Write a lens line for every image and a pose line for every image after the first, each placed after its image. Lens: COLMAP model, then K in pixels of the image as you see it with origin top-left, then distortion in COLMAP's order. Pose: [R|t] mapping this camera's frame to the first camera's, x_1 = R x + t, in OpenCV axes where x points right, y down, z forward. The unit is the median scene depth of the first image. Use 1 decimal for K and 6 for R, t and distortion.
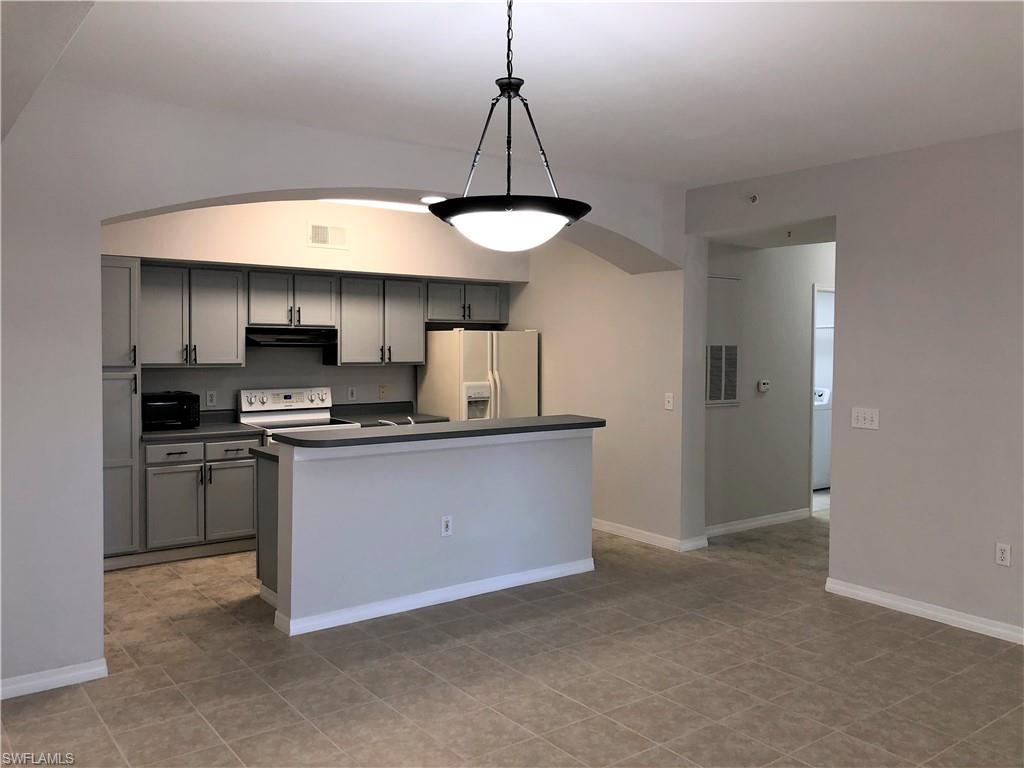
lens RADIAL K [[840.9, 0, 510.8], [0, 840.9, 374.3], [0, 0, 1]] dist [0.098363, -0.151644]
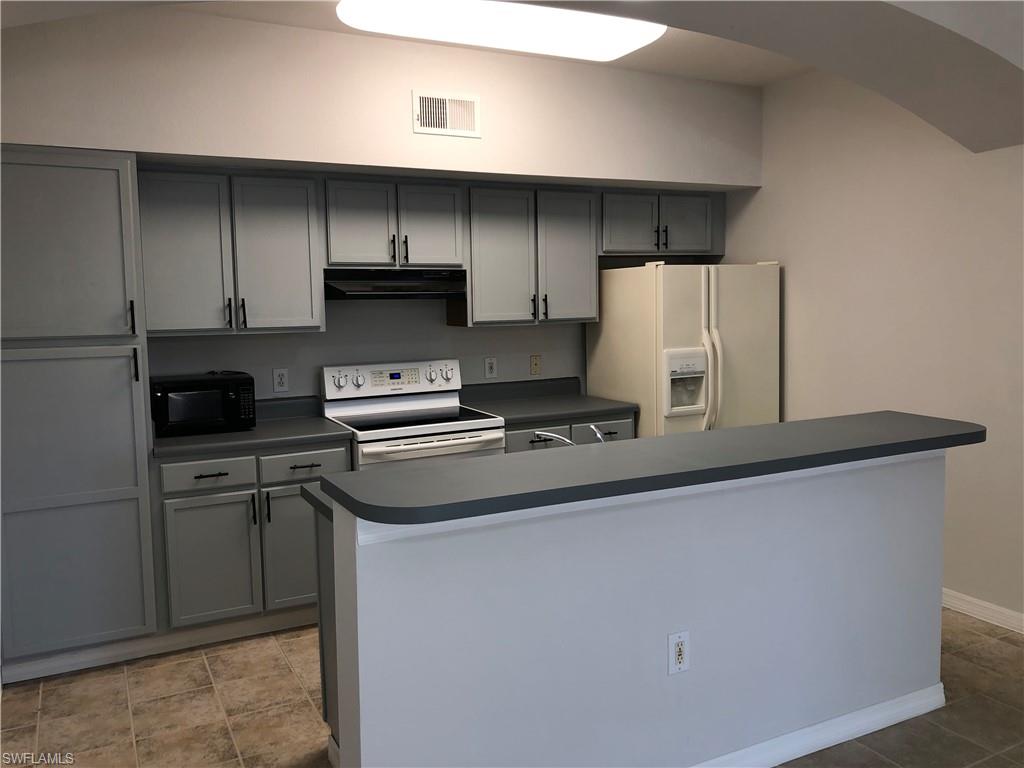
lens RADIAL K [[840.9, 0, 510.8], [0, 840.9, 374.3], [0, 0, 1]] dist [0.098363, -0.151644]
pose [[0.985175, -0.010370, -0.171240, -0.065127], [0.019563, 0.998451, 0.052083, -0.006874], [0.170435, -0.054661, 0.983852, 0.384941]]
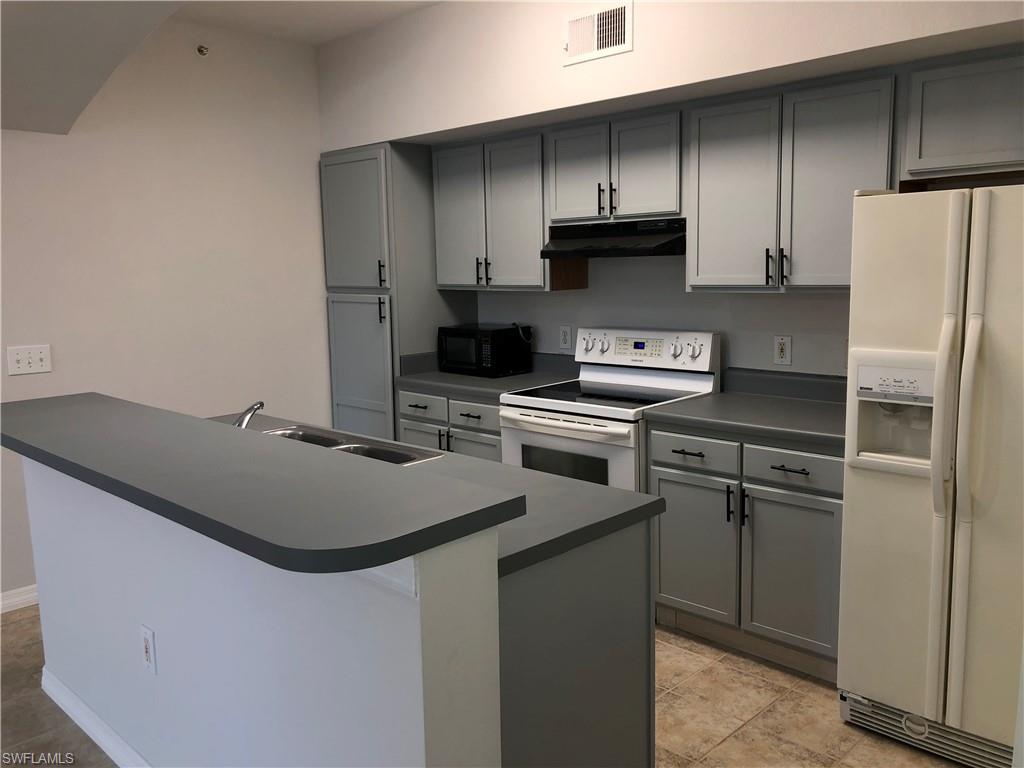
lens RADIAL K [[840.9, 0, 510.8], [0, 840.9, 374.3], [0, 0, 1]] dist [0.098363, -0.151644]
pose [[0.145716, 0.118847, -0.982162, 0.294720], [-0.014761, 0.992909, 0.117957, -0.020122], [0.989216, -0.002690, 0.146437, 0.857871]]
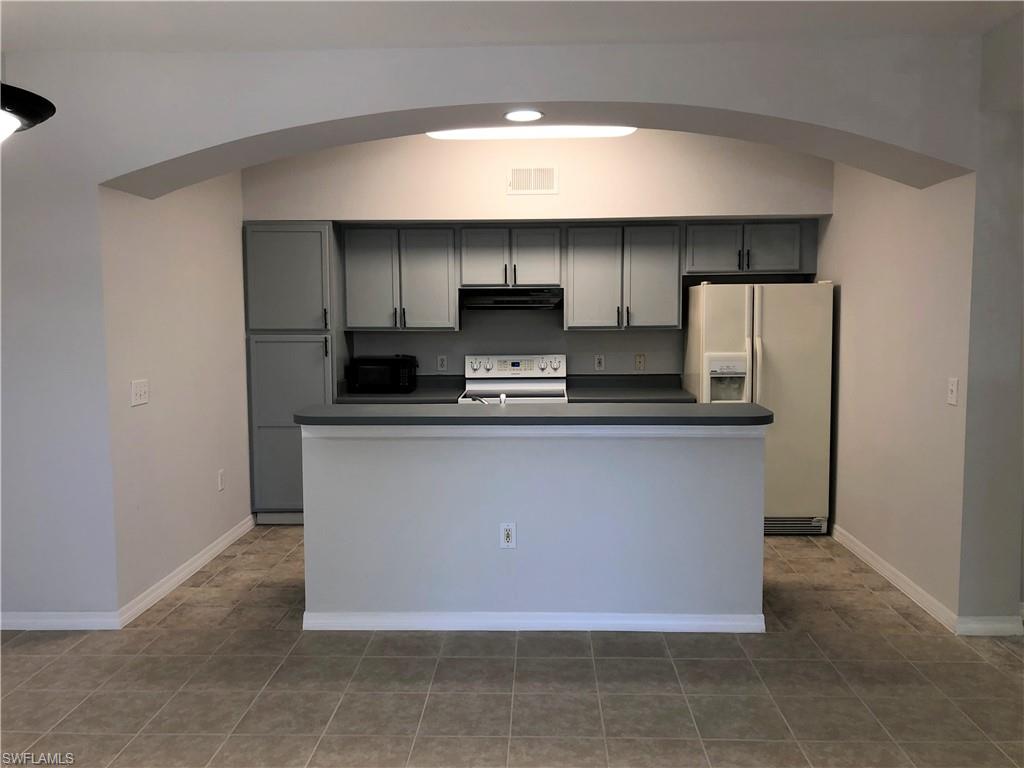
lens RADIAL K [[843.1, 0, 509.8], [0, 843.1, 382.6], [0, 0, 1]] dist [0.123605, -0.234425]
pose [[0.775600, 0.045942, -0.629550, 0.316222], [-0.011506, 0.998211, 0.058671, -0.006944], [0.631120, -0.038262, 0.774741, 0.299337]]
